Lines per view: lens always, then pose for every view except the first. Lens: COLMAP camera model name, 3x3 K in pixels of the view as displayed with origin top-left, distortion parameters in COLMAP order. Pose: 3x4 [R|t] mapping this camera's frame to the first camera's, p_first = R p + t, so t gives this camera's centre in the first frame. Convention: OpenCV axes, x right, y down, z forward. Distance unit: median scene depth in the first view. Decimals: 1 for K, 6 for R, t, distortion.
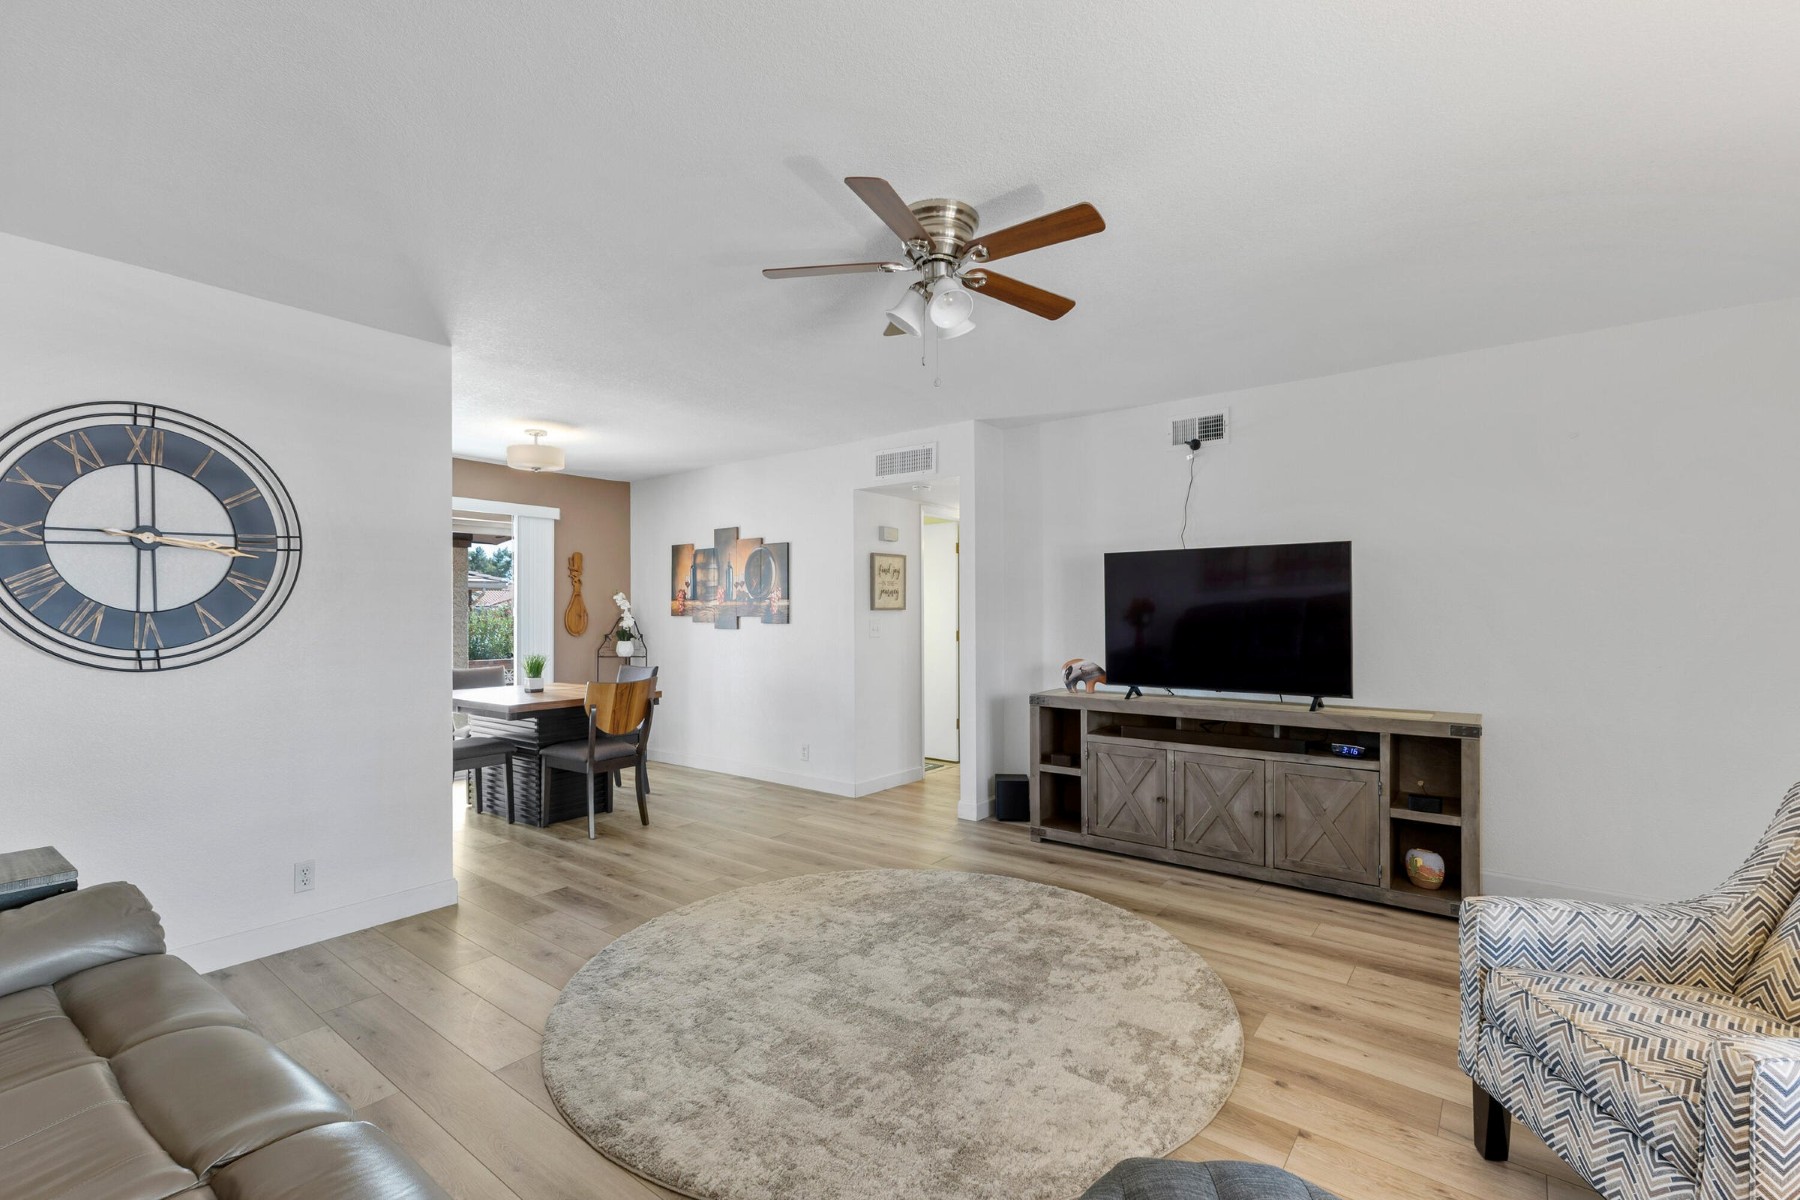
lens RADIAL K [[773.7, 0, 915.1], [0, 773.7, 606.1], [0, 0, 1]] dist [0.009560, -0.003098]
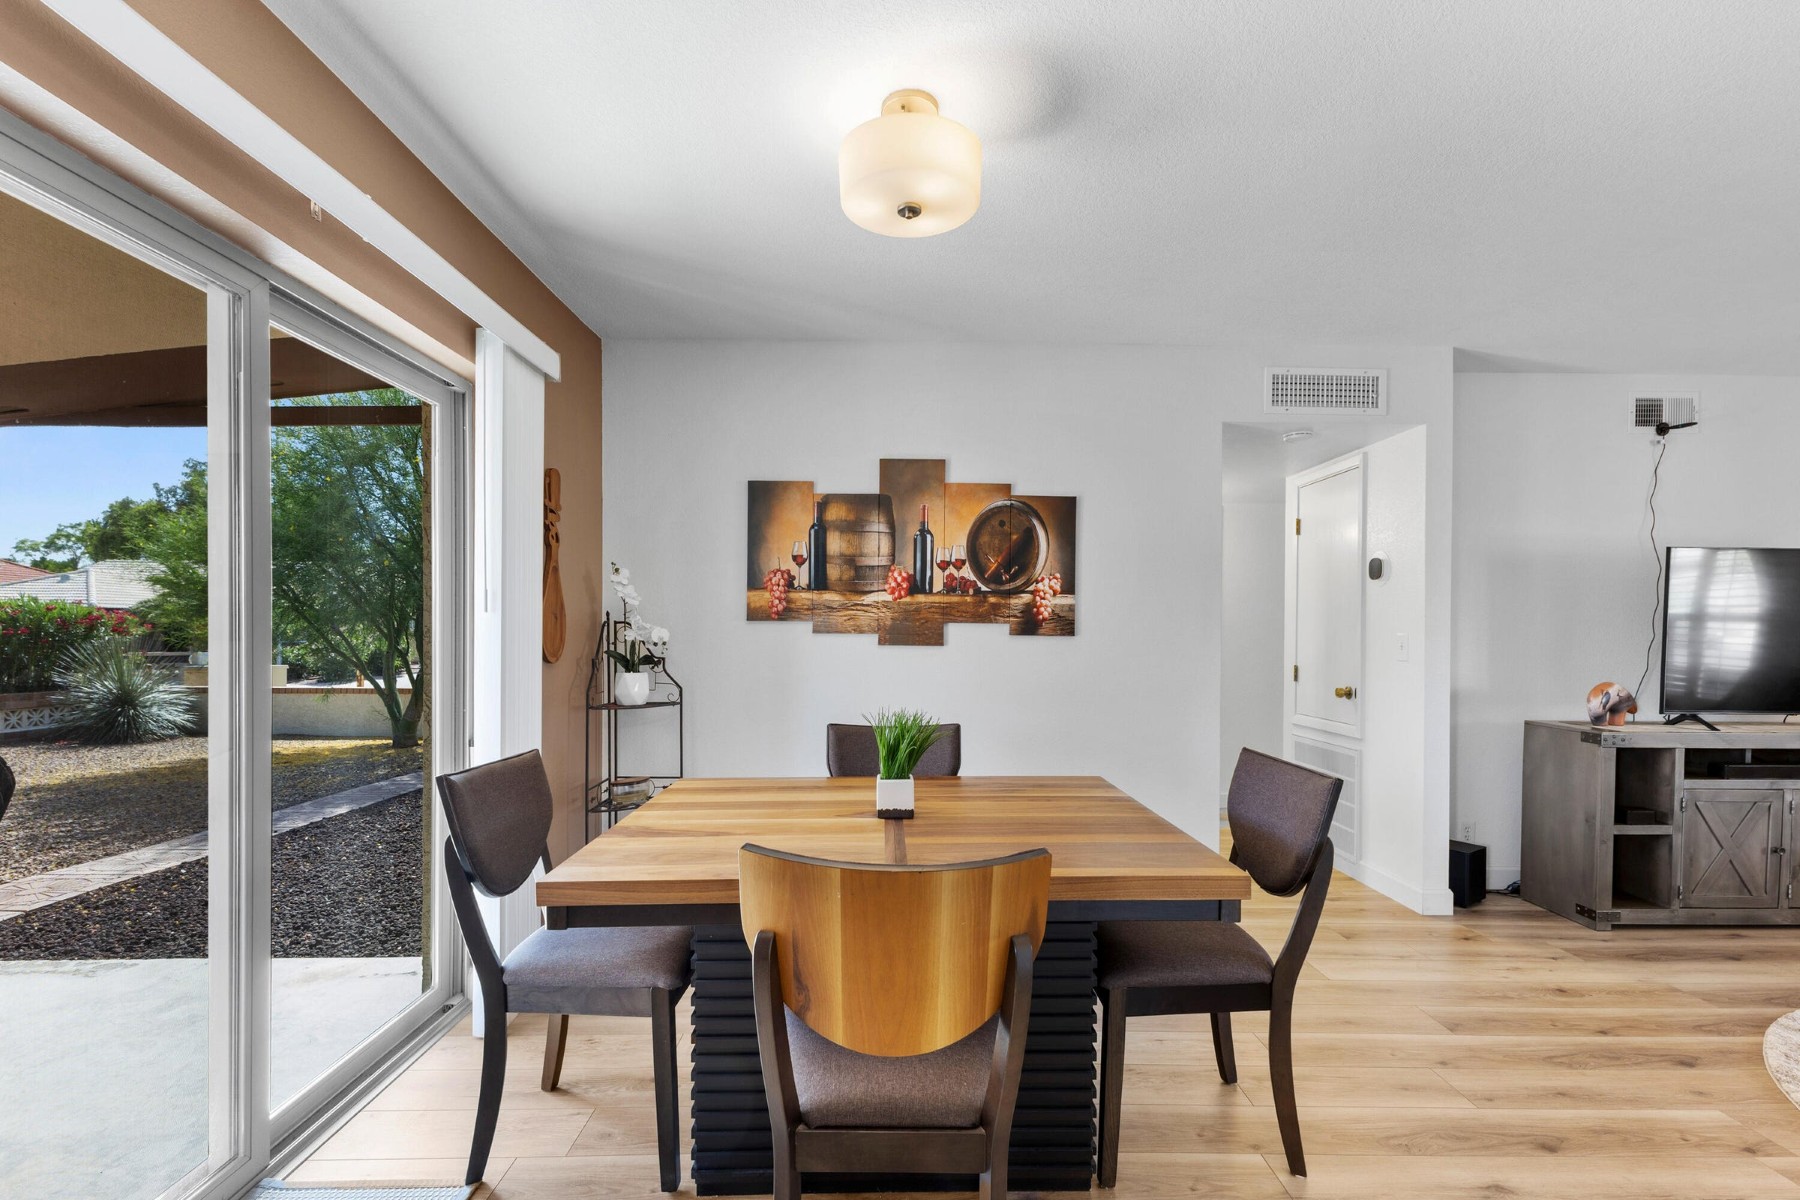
lens RADIAL K [[773.7, 0, 900.6], [0, 773.7, 638.6], [0, 0, 1]] dist [0.009560, -0.003098]
pose [[0.792562, 0.003356, 0.609782, -0.840120], [-0.014863, 0.999794, 0.013815, 0.024990], [-0.609610, -0.020013, 0.792449, 0.834029]]
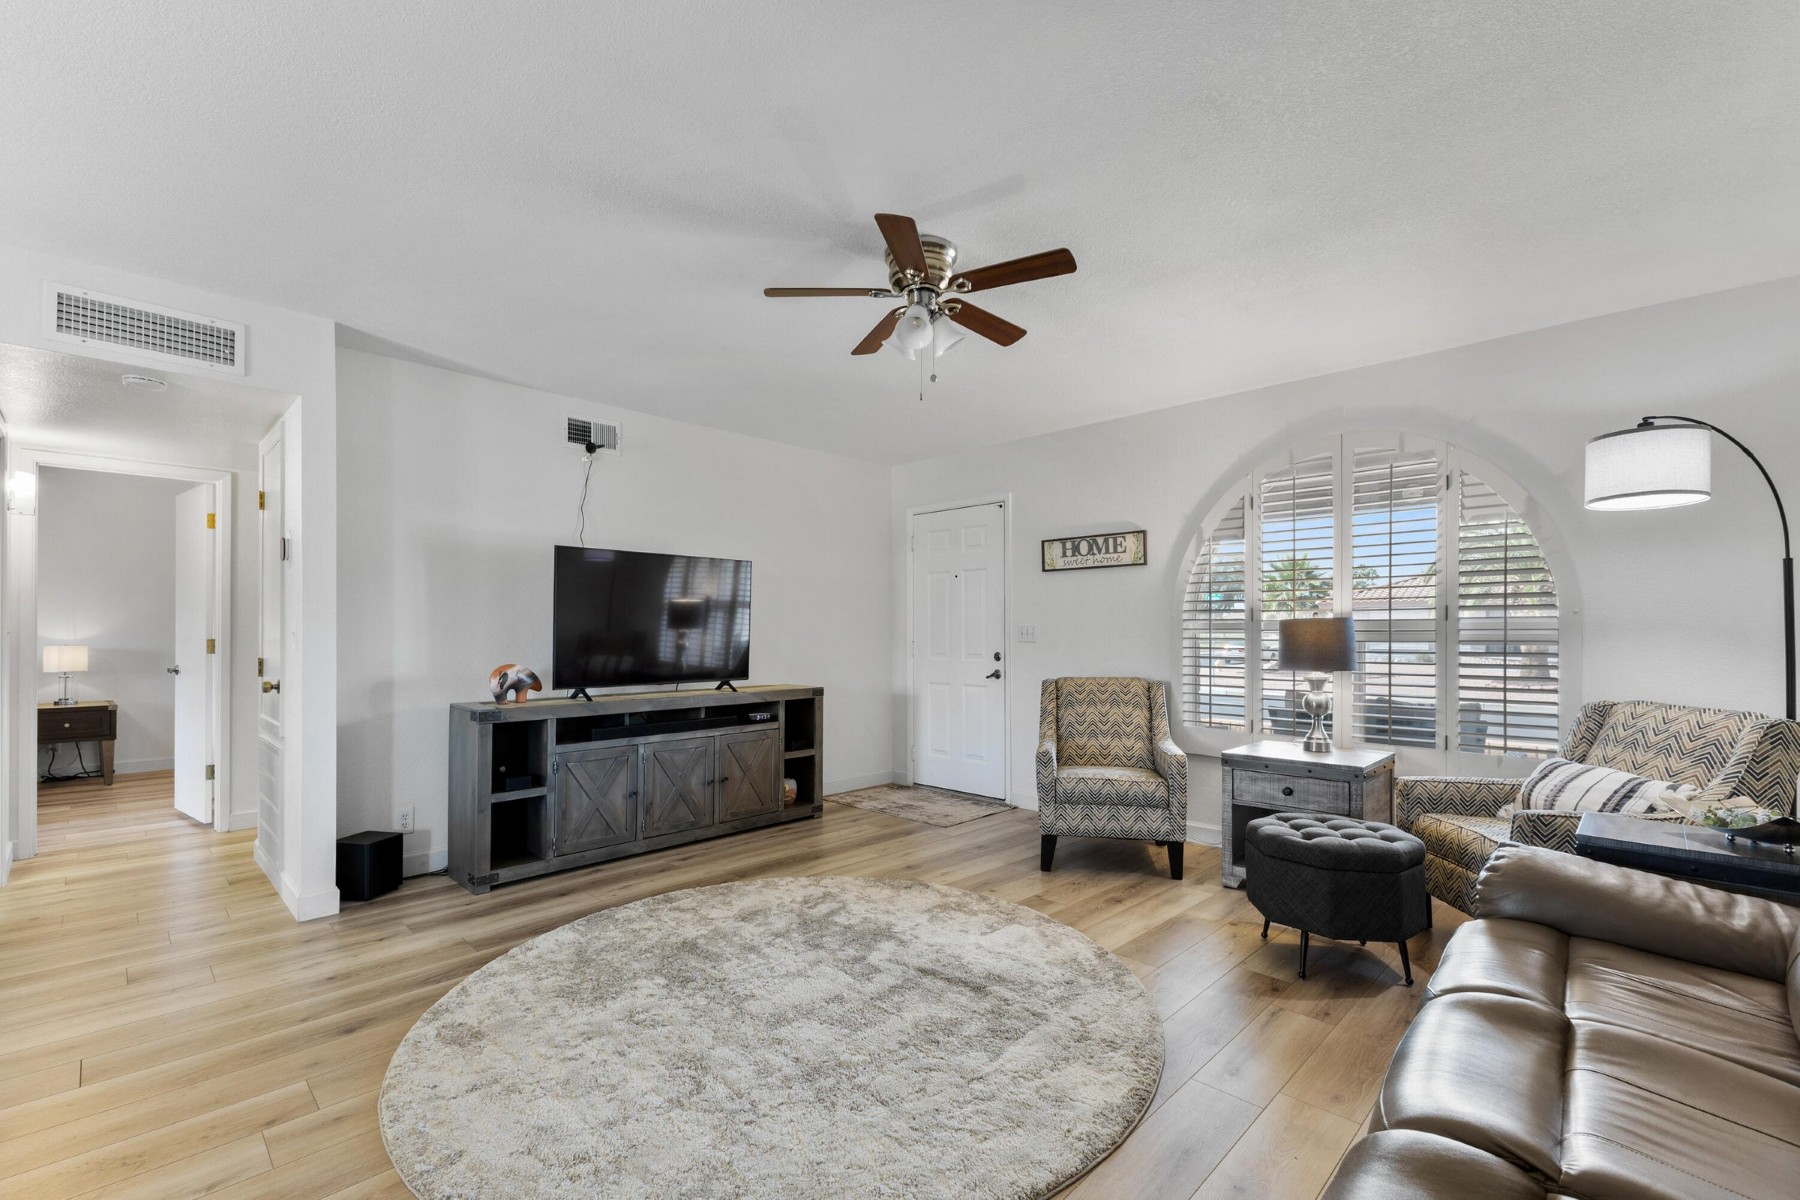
lens RADIAL K [[773.7, 0, 879.3], [0, 773.7, 620.4], [0, 0, 1]] dist [0.009560, -0.003098]
pose [[0.135792, 0.017566, 0.990582, -0.595168], [-0.012071, 0.999798, -0.016074, 0.029852], [-0.990664, -0.009775, 0.135977, 0.492839]]
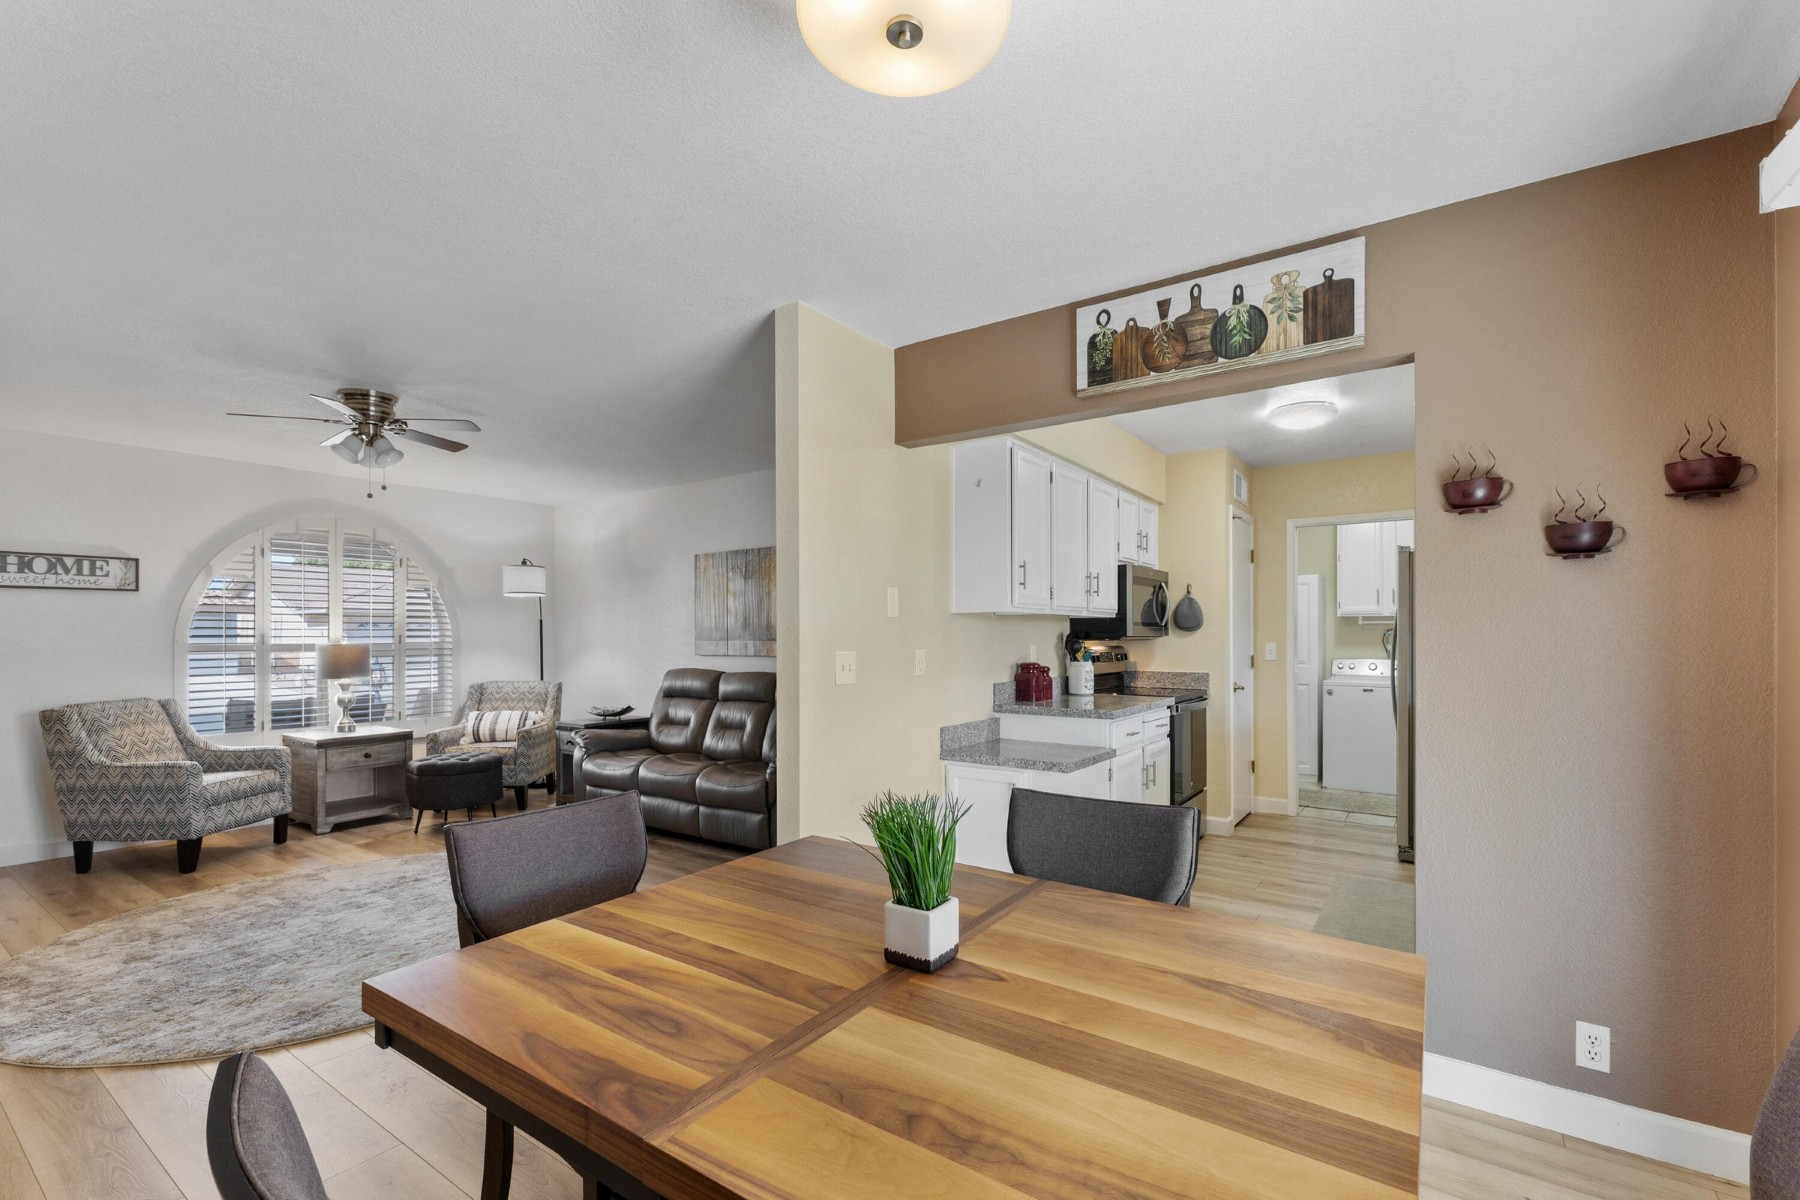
lens RADIAL K [[773.7, 0, 907.2], [0, 773.7, 633.8], [0, 0, 1]] dist [0.009560, -0.003098]
pose [[-0.999290, 0.005860, -0.037225, -0.565396], [0.006289, 0.999915, -0.011393, 0.013325], [0.037155, -0.011619, -0.999242, 1.445917]]
